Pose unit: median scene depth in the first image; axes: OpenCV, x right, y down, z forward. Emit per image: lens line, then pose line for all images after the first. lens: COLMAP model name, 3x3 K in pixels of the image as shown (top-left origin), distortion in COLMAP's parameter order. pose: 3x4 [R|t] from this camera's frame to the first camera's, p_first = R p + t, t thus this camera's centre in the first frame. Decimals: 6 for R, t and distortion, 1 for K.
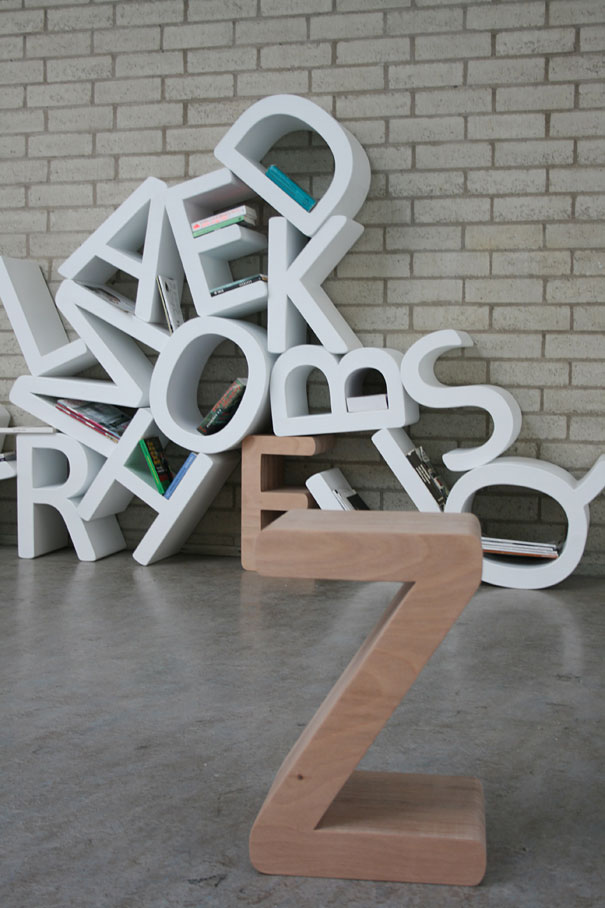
lens RADIAL K [[2665.4, 0, 302.5], [0, 2665.4, 454.0], [0, 0, 1]] dist [0.220139, 1.155194]
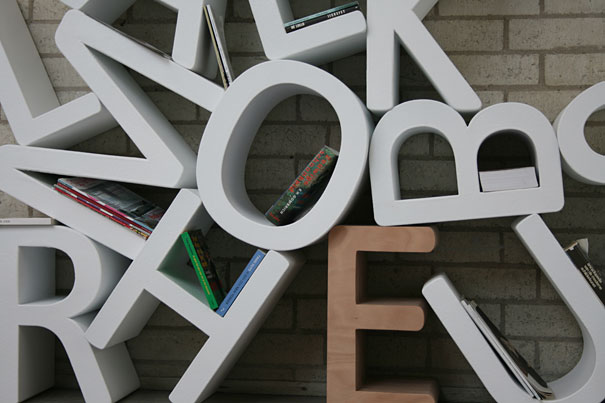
lens RADIAL K [[1776.0, 0, 302.3], [0, 1776.0, 171.7], [0, 0, 1]] dist [0.220139, 1.155194]
pose [[0.975339, 0.007284, 0.220591, -0.134317], [0.010743, 0.996704, -0.080413, 0.016877], [-0.220449, 0.080800, 0.972046, 0.530920]]
